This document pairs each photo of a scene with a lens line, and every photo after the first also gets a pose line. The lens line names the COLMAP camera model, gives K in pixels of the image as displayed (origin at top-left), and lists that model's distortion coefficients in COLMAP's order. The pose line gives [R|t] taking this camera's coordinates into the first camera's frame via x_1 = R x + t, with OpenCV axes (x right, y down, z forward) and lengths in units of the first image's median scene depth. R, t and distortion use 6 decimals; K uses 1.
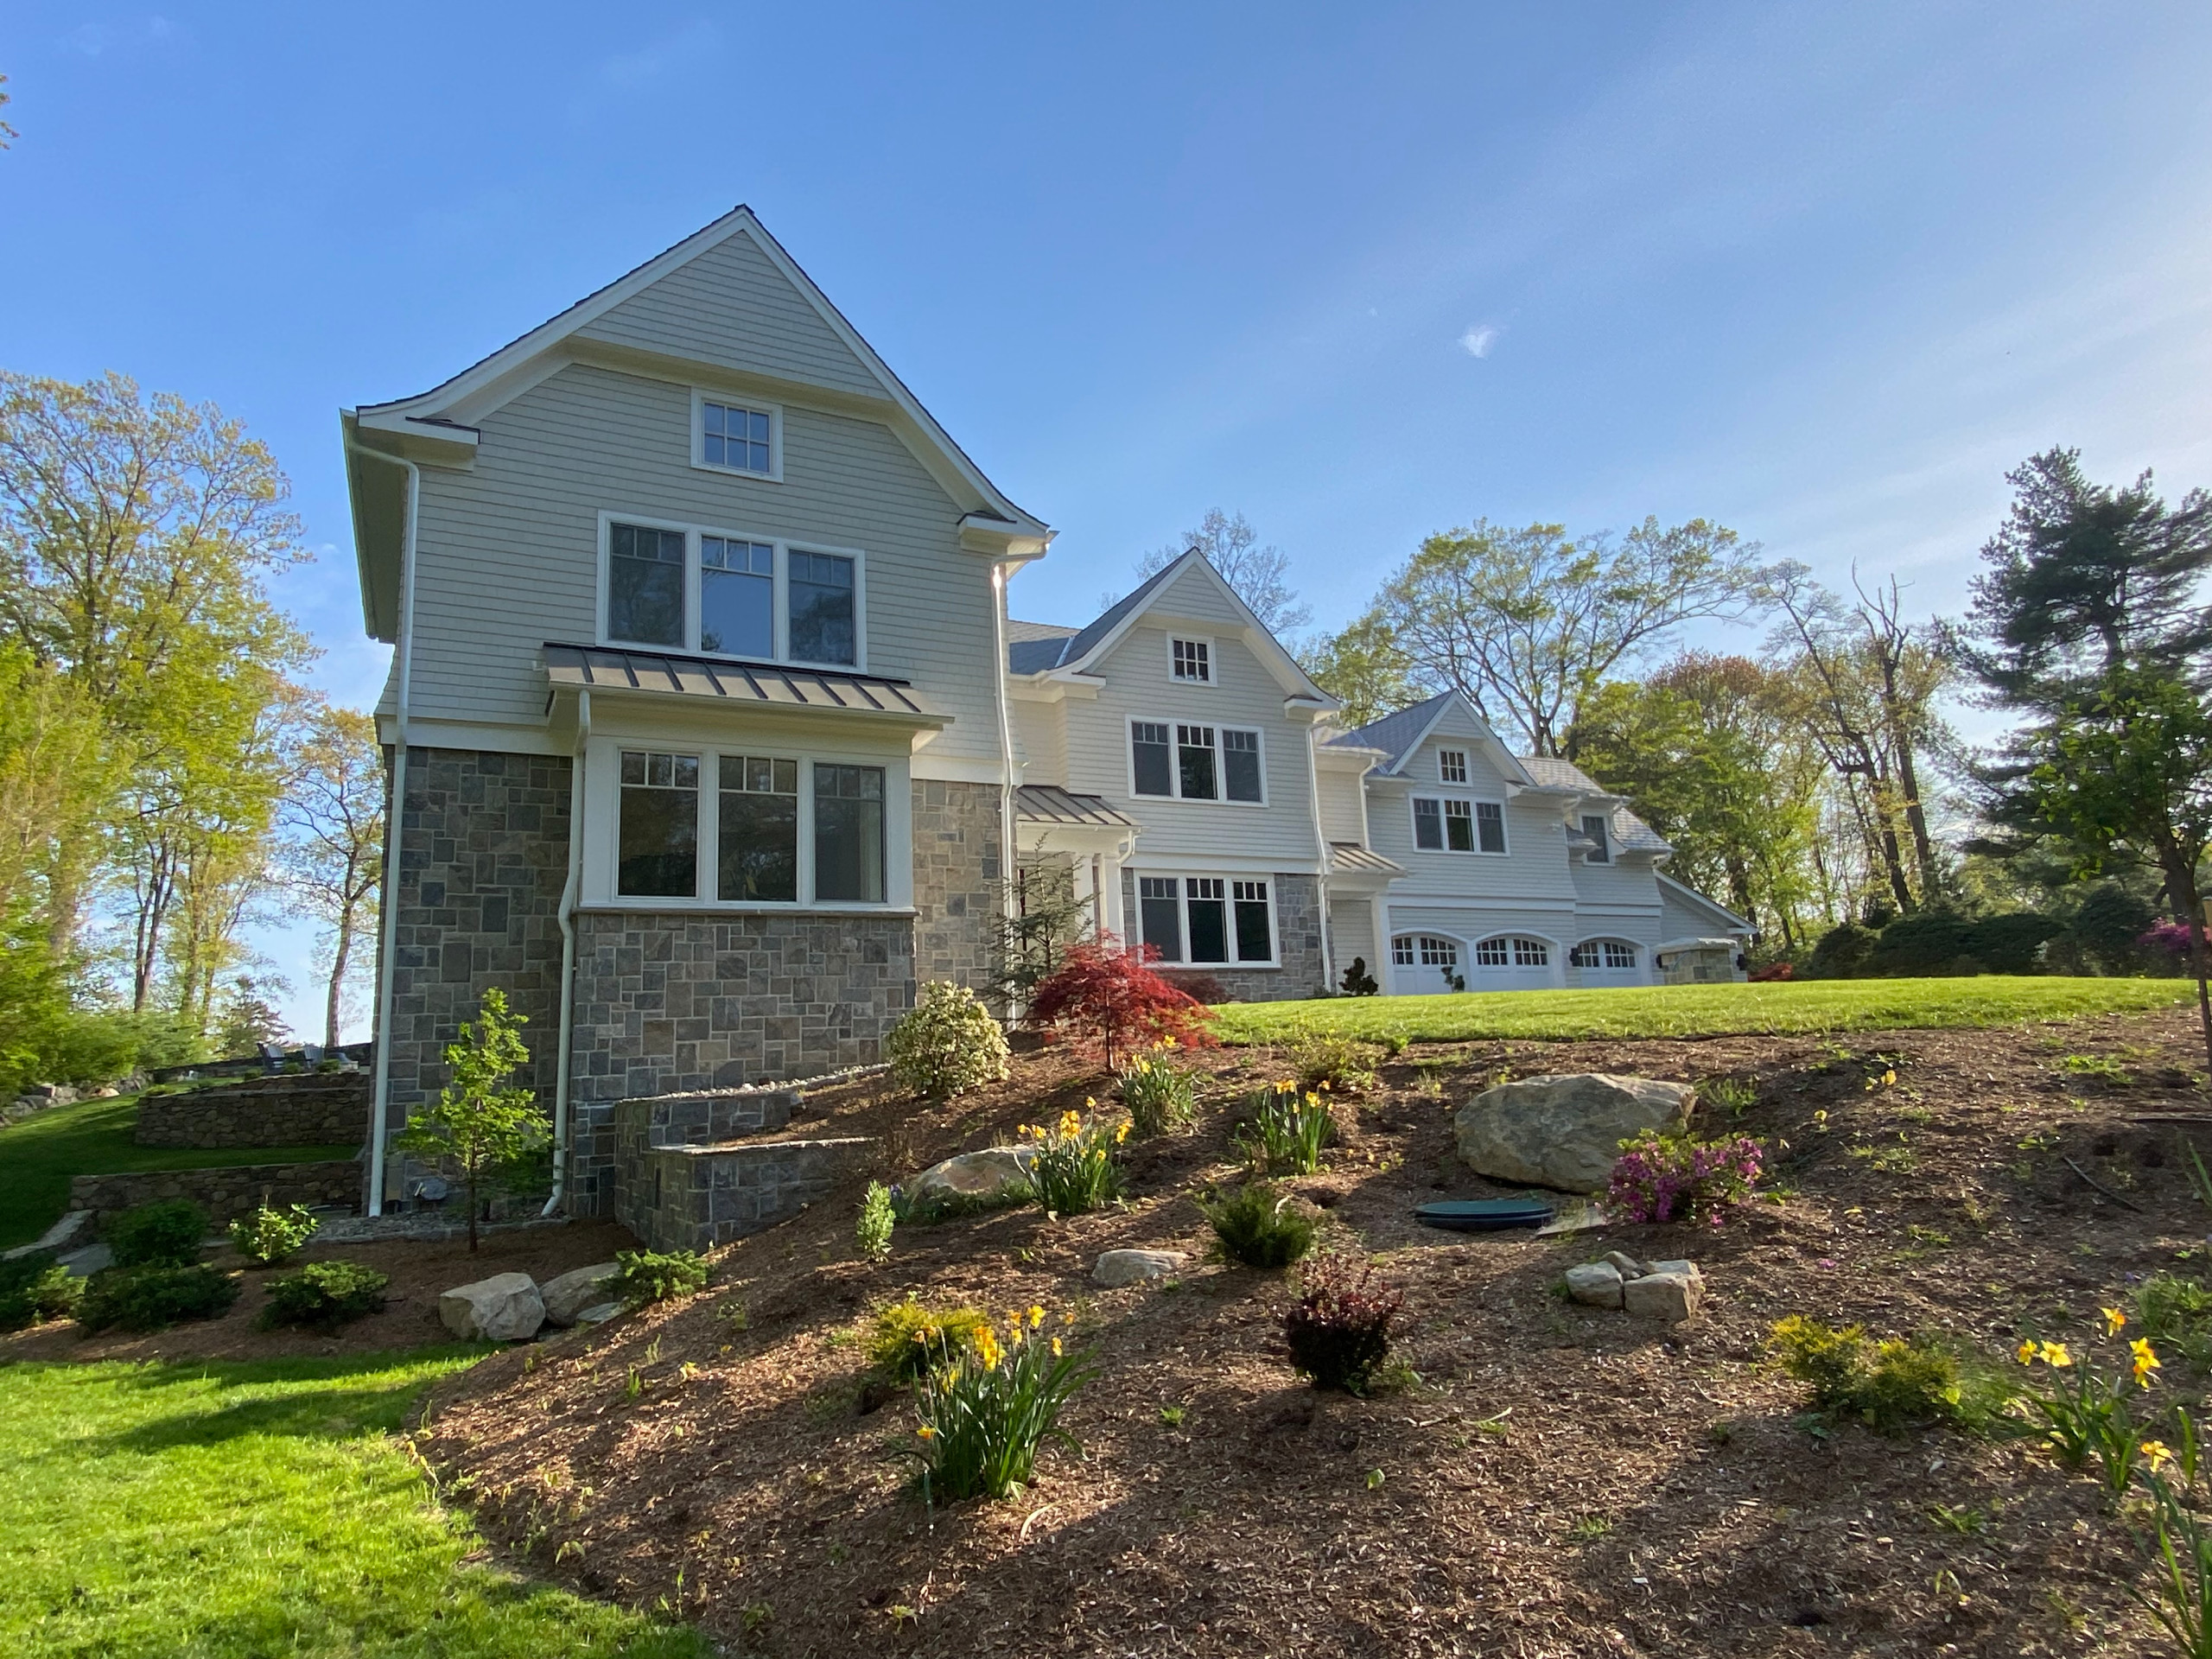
lens RADIAL K [[1317.7, 0, 1106.0], [0, 1317.7, 829.5], [0, 0, 1]] dist [0.046331, -0.060204]
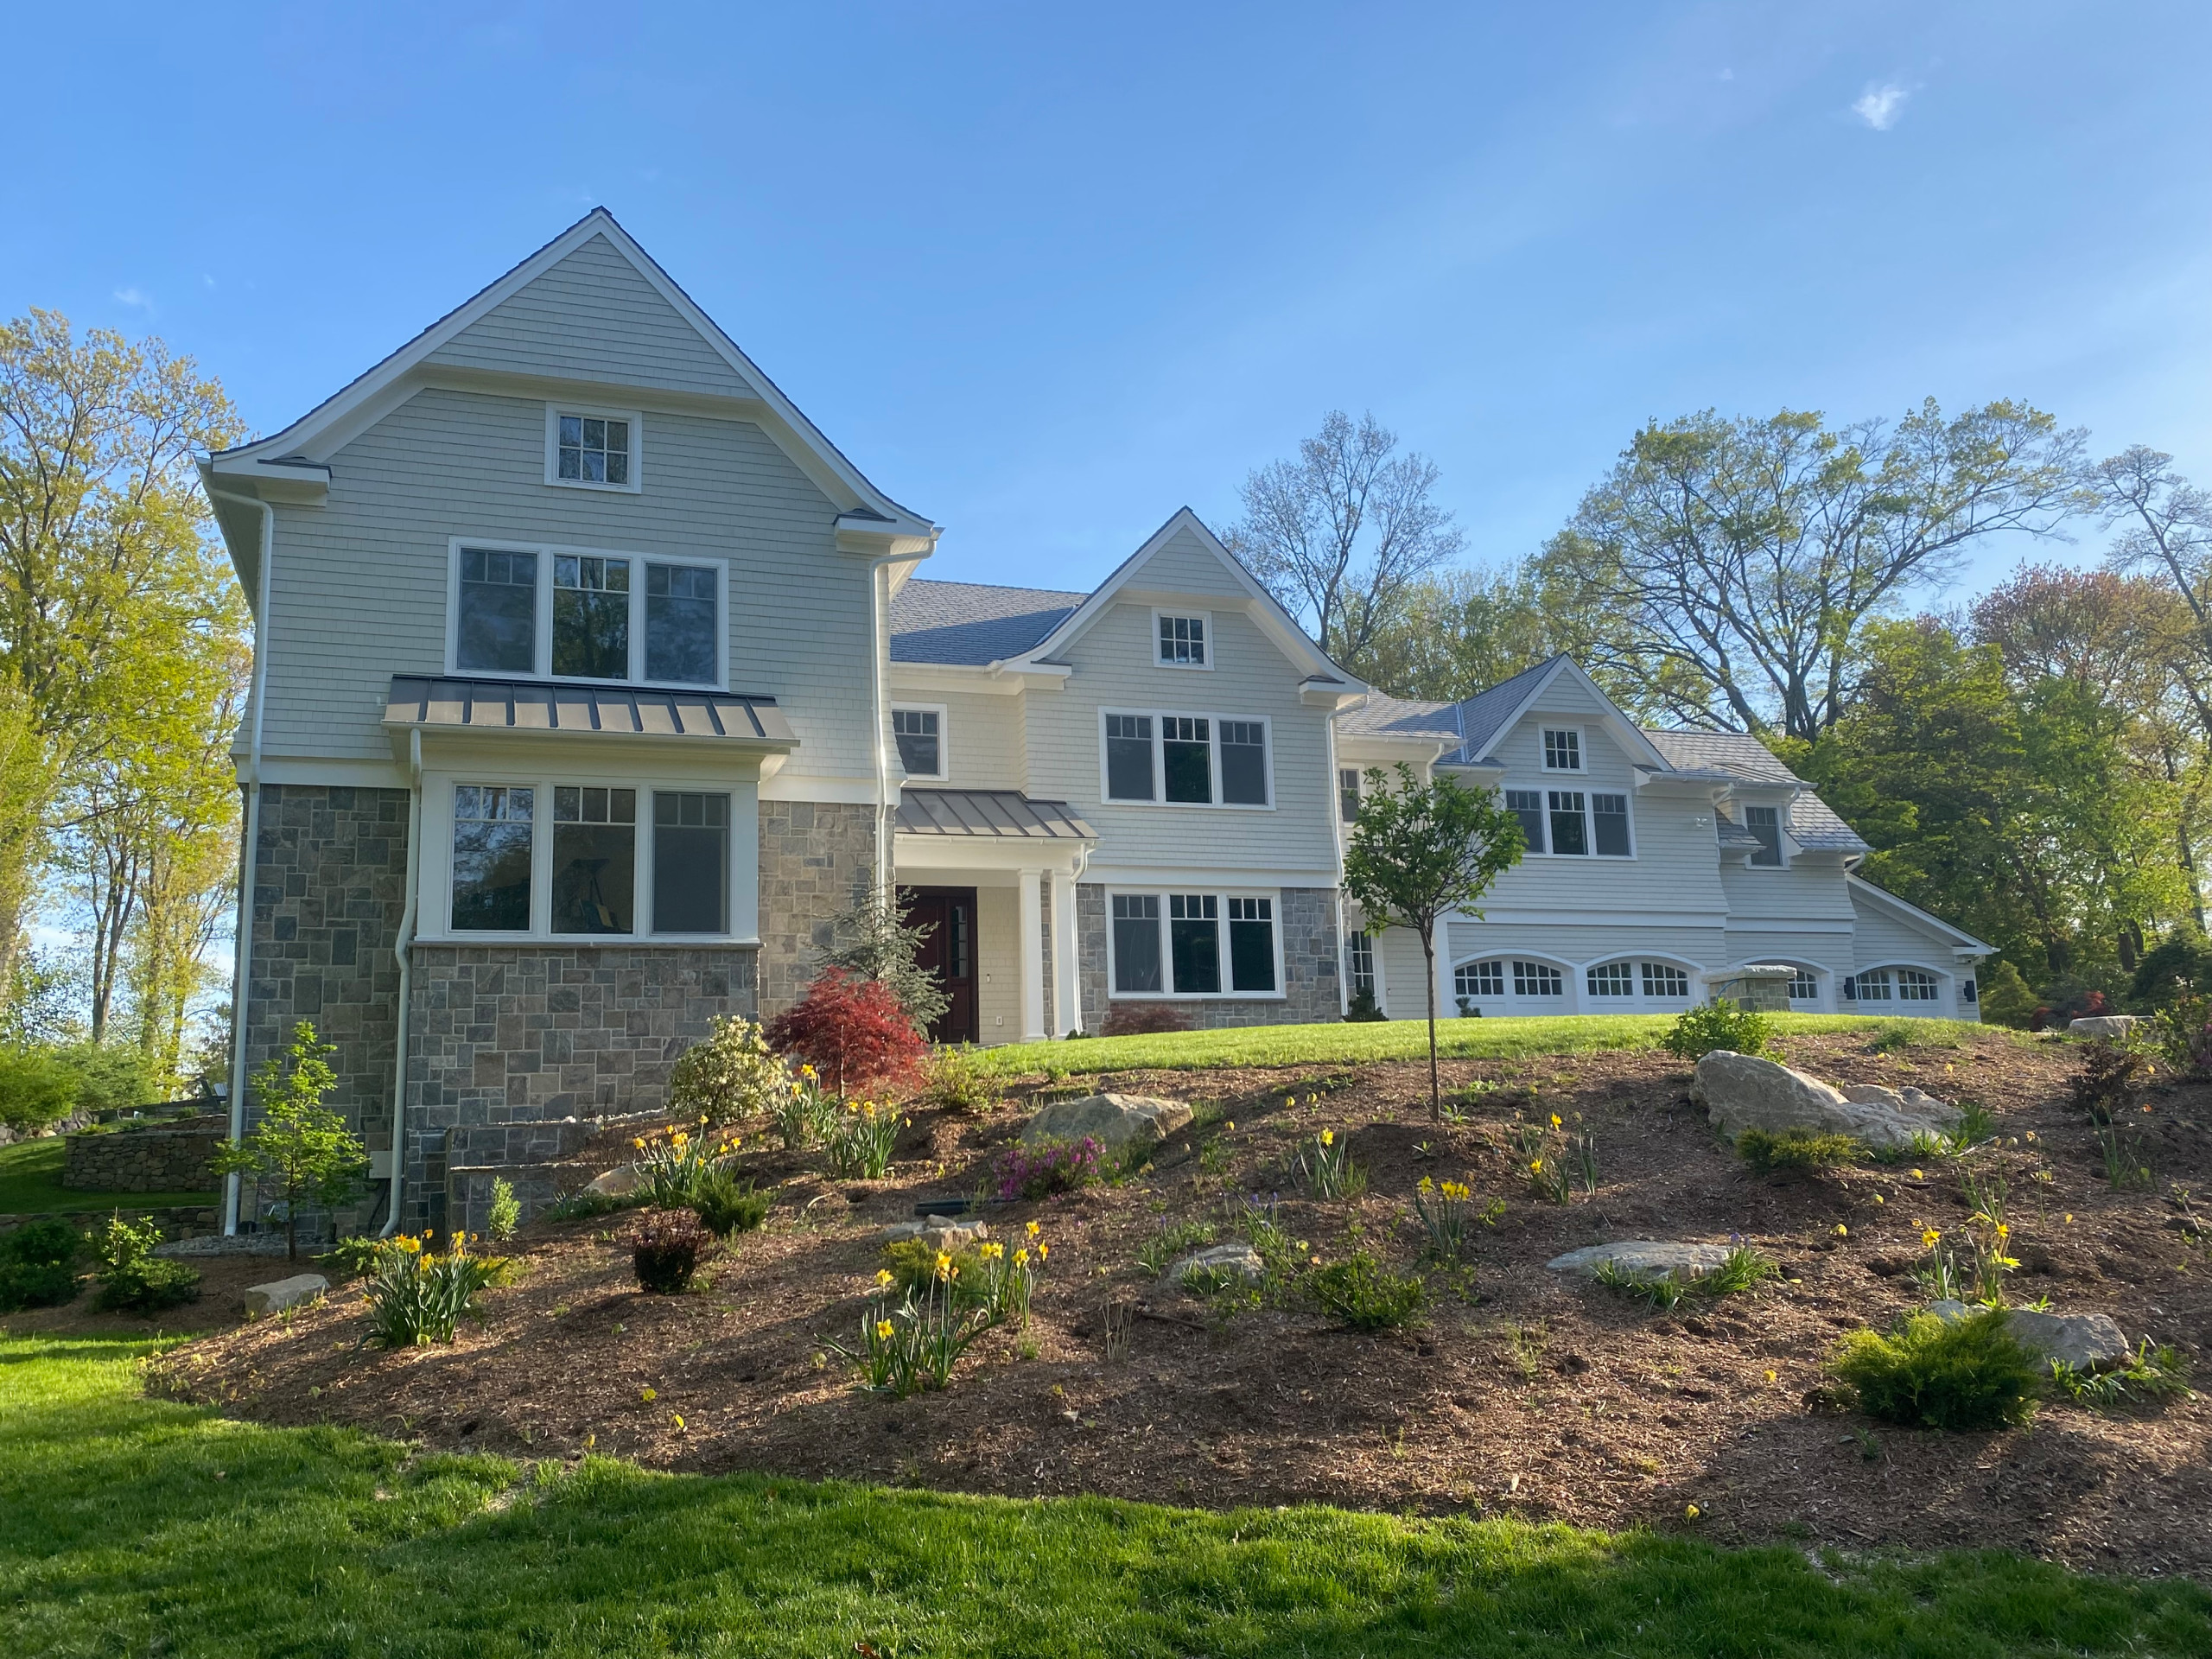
lens RADIAL K [[1797.4, 0, 1124.0], [0, 1797.4, 826.3], [0, 0, 1]] dist [-0.002902, -0.004747]
pose [[0.992860, -0.010394, -0.118829, 0.239103], [0.011738, 0.999875, 0.010613, -0.029473], [0.118704, -0.011932, 0.992858, -0.237064]]
